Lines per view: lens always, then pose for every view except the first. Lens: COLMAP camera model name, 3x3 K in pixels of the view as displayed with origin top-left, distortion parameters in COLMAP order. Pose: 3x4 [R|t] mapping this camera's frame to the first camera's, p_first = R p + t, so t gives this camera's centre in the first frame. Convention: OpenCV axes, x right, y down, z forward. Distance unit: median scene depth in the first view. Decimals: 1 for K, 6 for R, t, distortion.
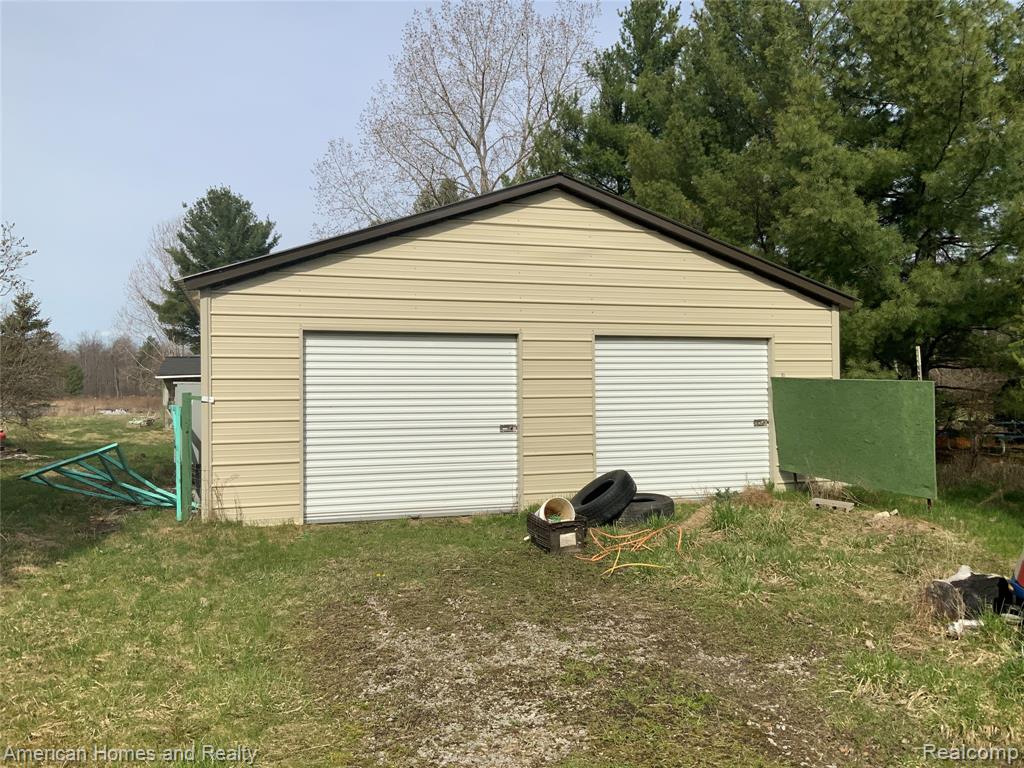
lens RADIAL K [[839.8, 0, 508.2], [0, 839.8, 380.1], [0, 0, 1]] dist [0.056180, -0.114264]
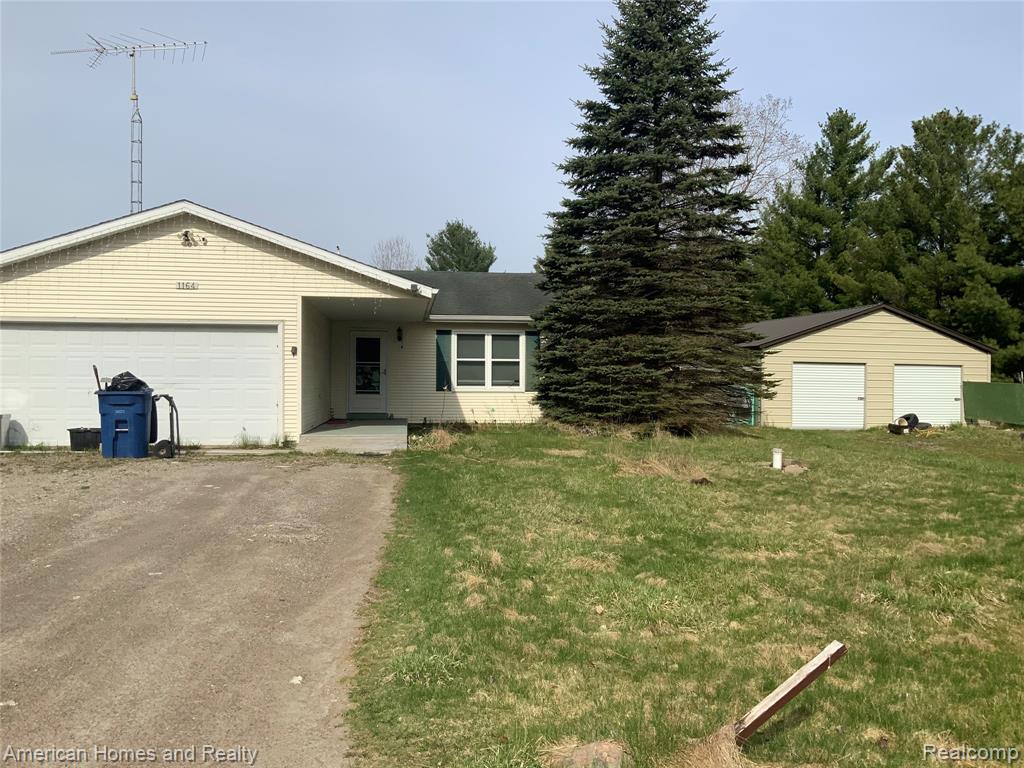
lens RADIAL K [[839.8, 0, 512.4], [0, 839.8, 394.0], [0, 0, 1]] dist [0.056180, -0.114264]
pose [[0.994214, 0.020492, -0.105448, -0.526950], [-0.018033, 0.999544, 0.024215, -0.001122], [0.105896, -0.022173, 0.994130, -1.148856]]
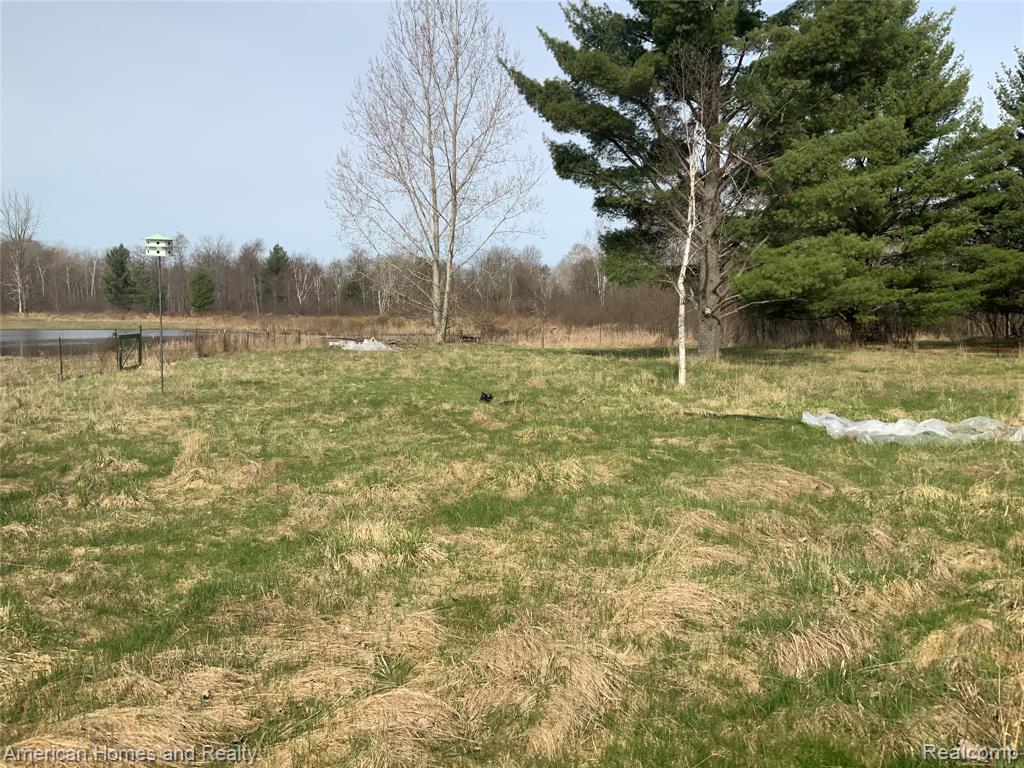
lens RADIAL K [[839.8, 0, 515.0], [0, 839.8, 387.1], [0, 0, 1]] dist [0.056180, -0.114264]
pose [[0.995327, 0.028505, -0.092261, -1.729030], [-0.019441, 0.995027, 0.097694, 0.065606], [0.094587, -0.095444, 0.990931, 2.681797]]
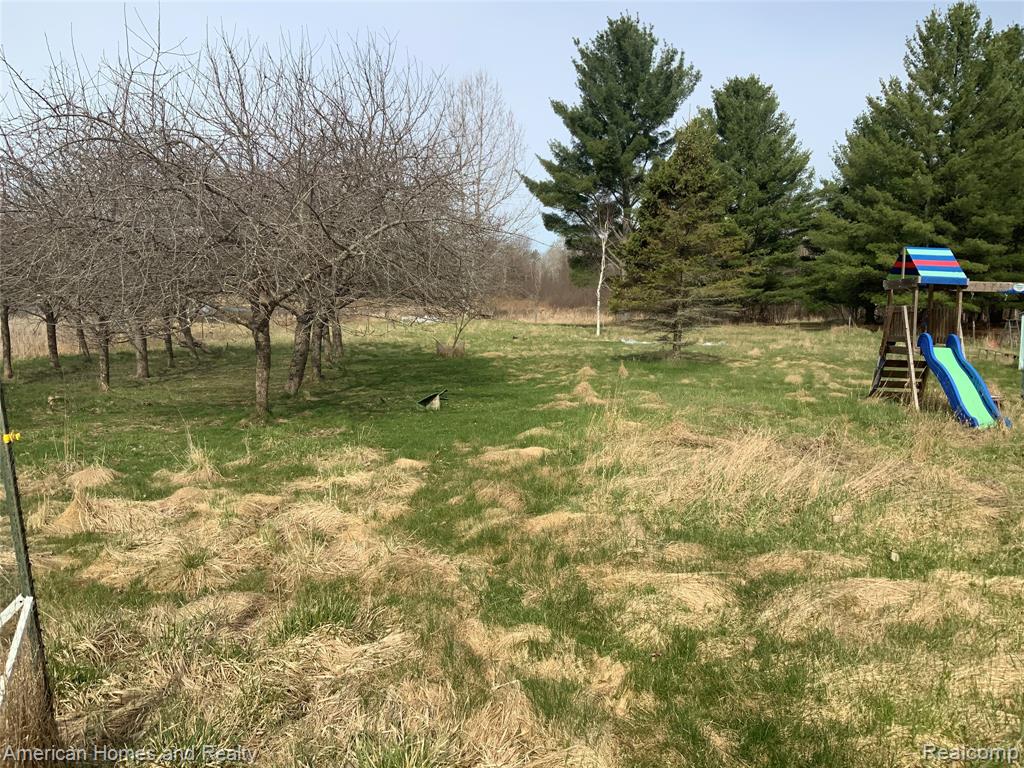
lens RADIAL K [[839.8, 0, 512.0], [0, 839.8, 384.6], [0, 0, 1]] dist [0.056180, -0.114264]
pose [[0.995826, 0.042364, -0.080846, -1.651641], [-0.032712, 0.992571, 0.117184, 0.018548], [0.085210, -0.114050, 0.989814, 1.073536]]
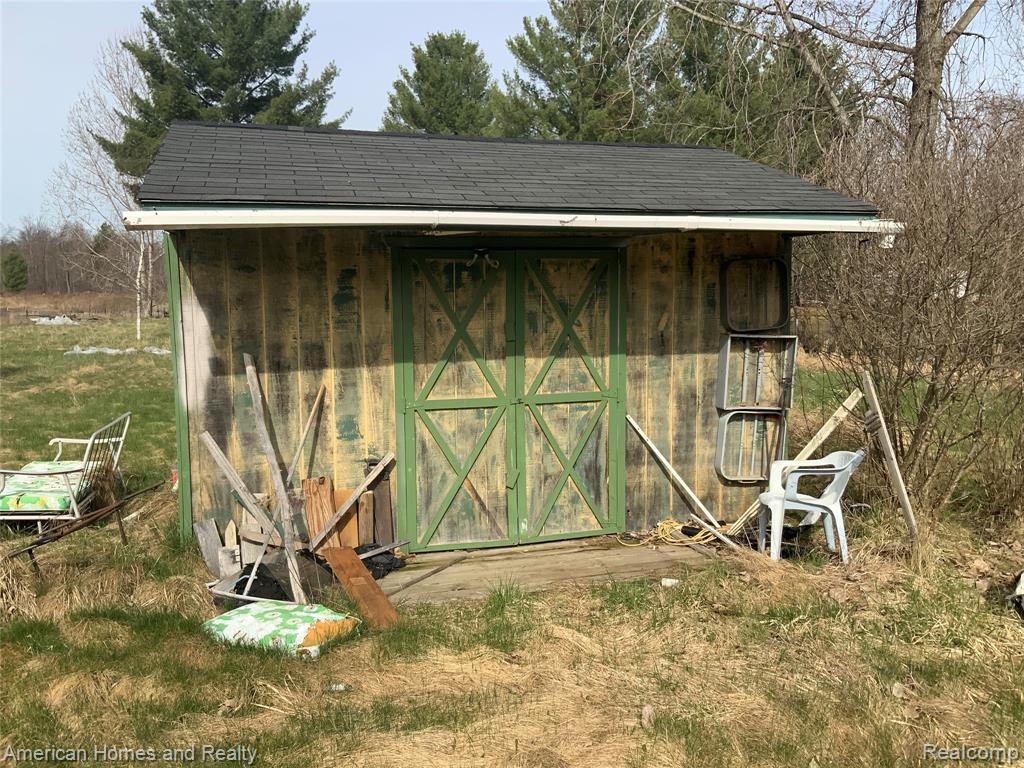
lens RADIAL K [[839.8, 0, 515.2], [0, 839.8, 384.0], [0, 0, 1]] dist [0.056180, -0.114264]
pose [[0.998948, 0.005849, 0.045474, -0.715358], [-0.011415, 0.992325, 0.123133, 0.011472], [-0.044405, -0.123522, 0.991348, 1.706200]]
